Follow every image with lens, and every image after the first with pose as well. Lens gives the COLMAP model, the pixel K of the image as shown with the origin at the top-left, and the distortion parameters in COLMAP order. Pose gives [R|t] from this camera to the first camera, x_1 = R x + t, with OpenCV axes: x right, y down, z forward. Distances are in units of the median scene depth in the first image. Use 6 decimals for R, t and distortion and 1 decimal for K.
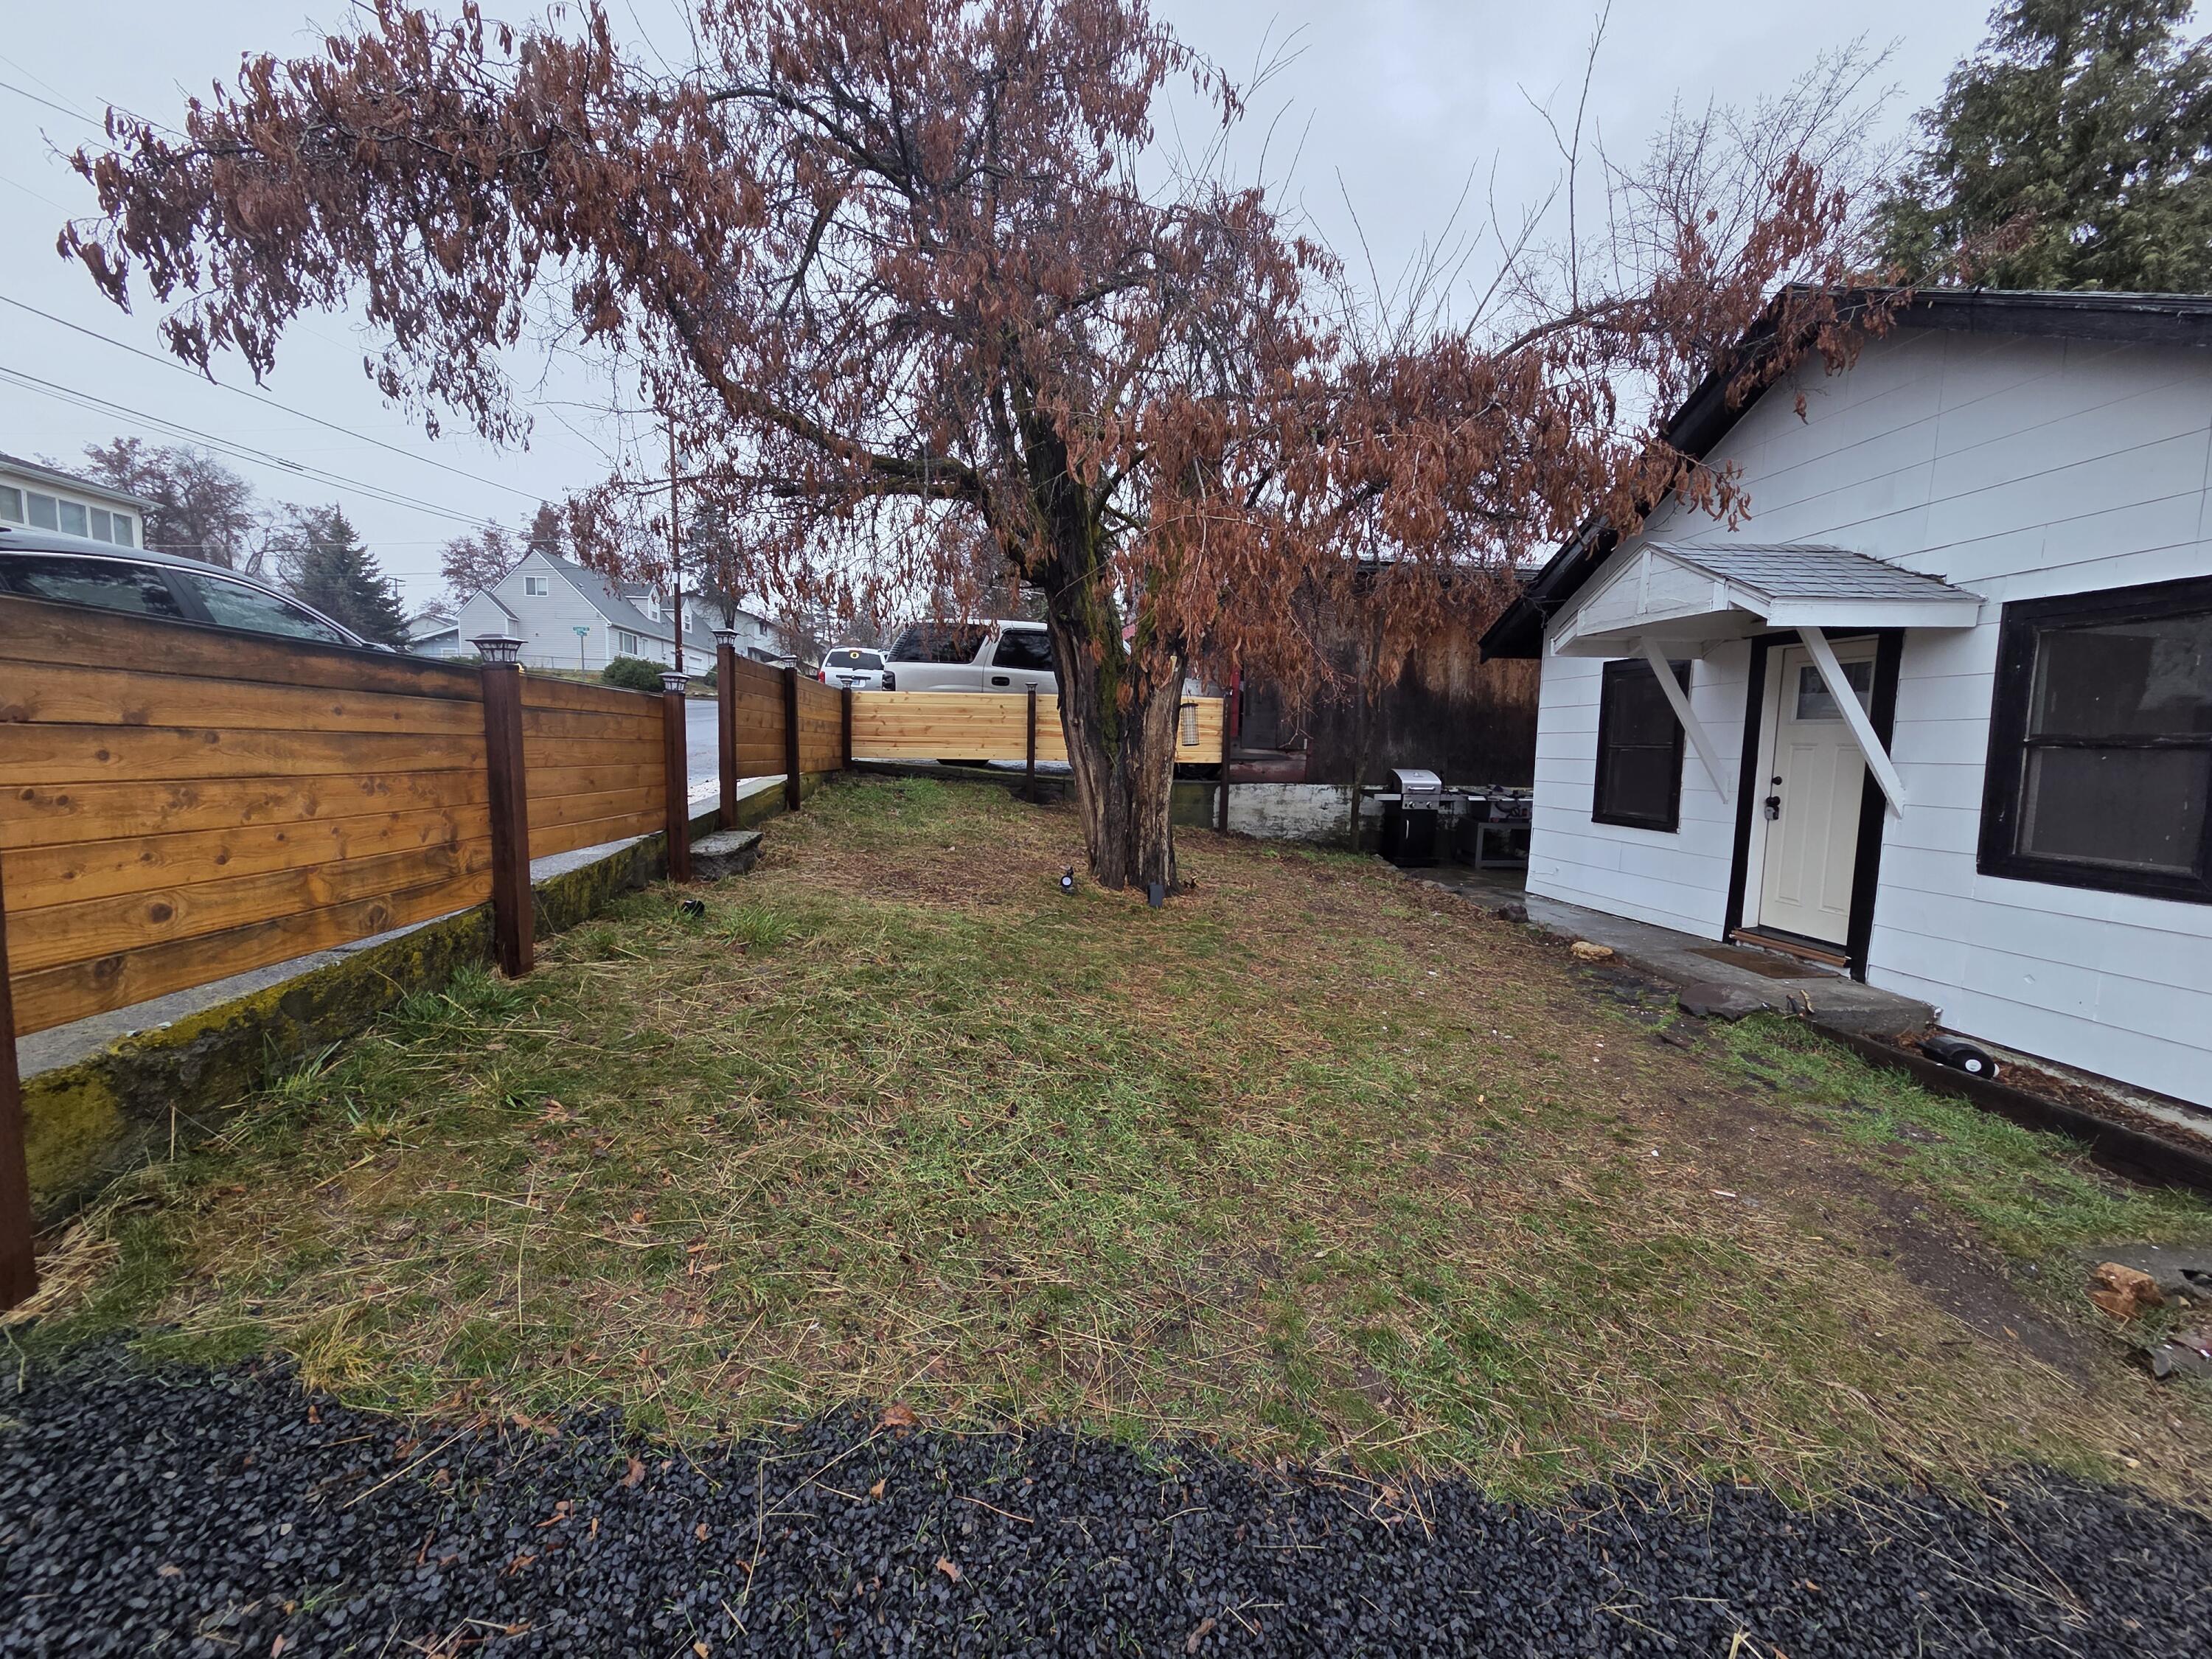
lens RADIAL K [[896.1, 0, 1106.0], [0, 896.1, 829.5], [0, 0, 1]] dist [0.000012, -0.000001]
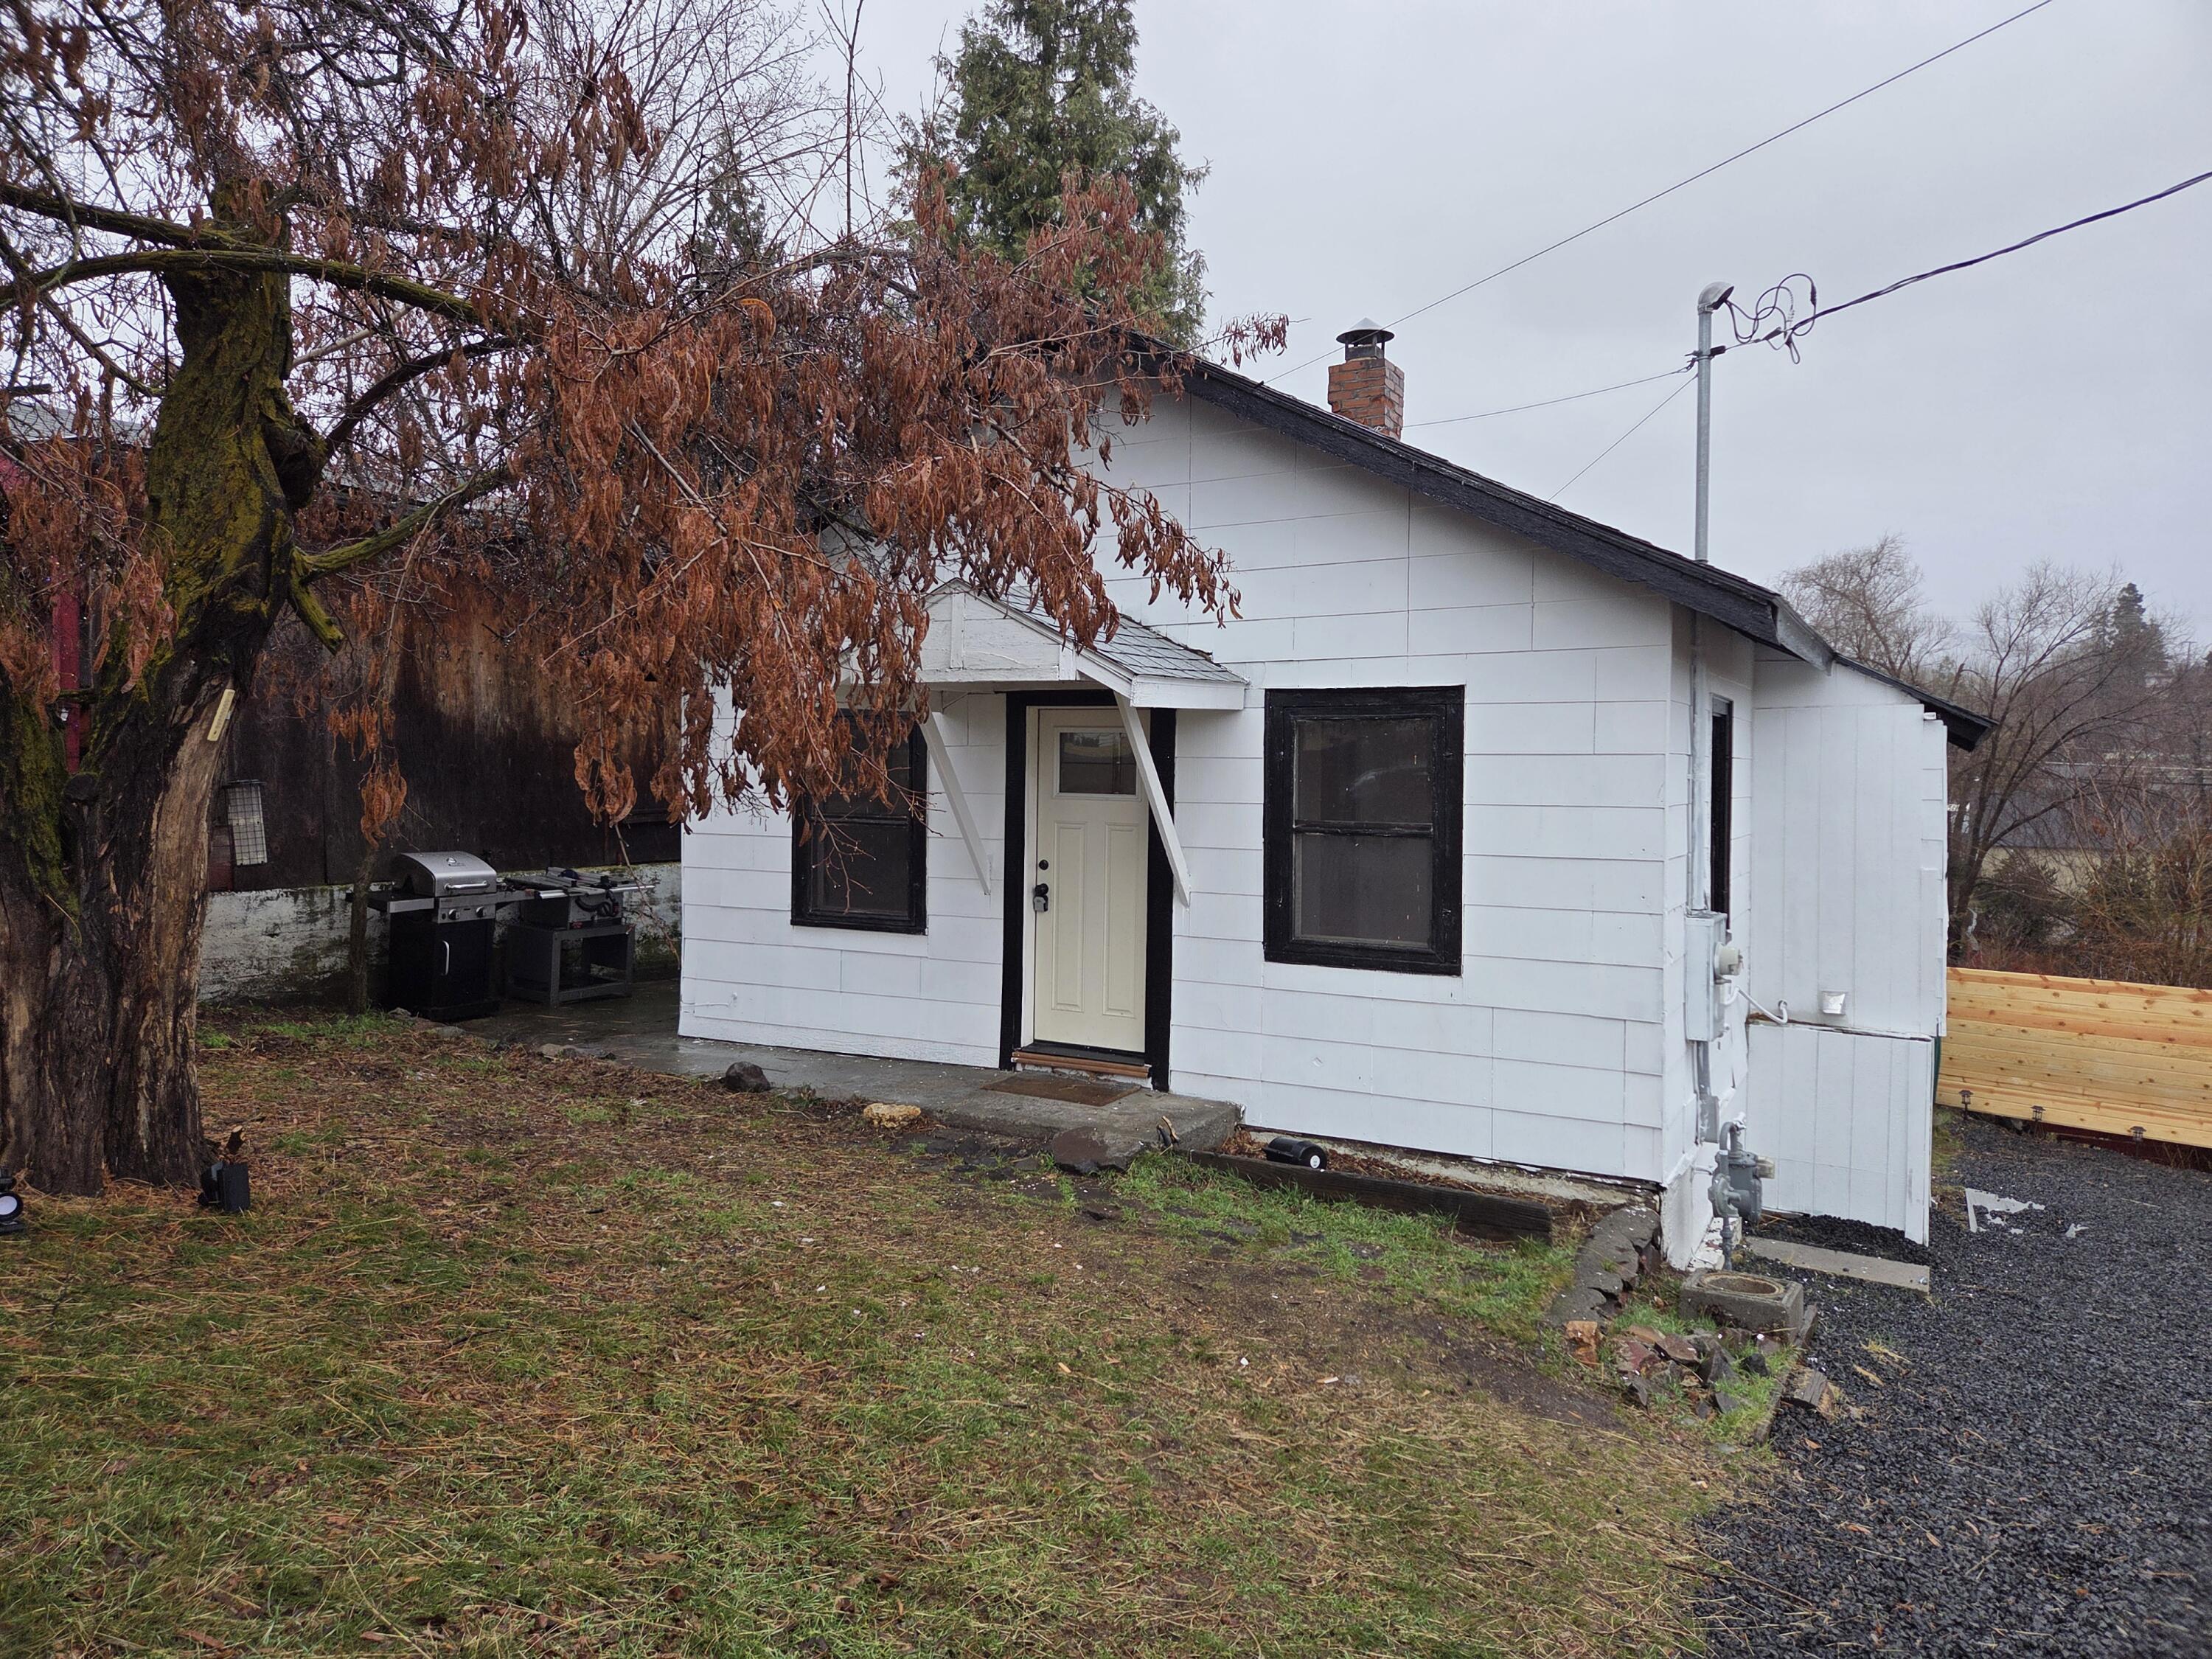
lens RADIAL K [[1474.5, 0, 1104.1], [0, 1474.5, 803.6], [0, 0, 1]] dist [0.079133, -0.075930]
pose [[0.578819, -0.033812, 0.814755, -0.419723], [0.078919, 0.996773, -0.014700, -0.107582], [-0.811628, 0.072808, 0.579619, 0.187080]]
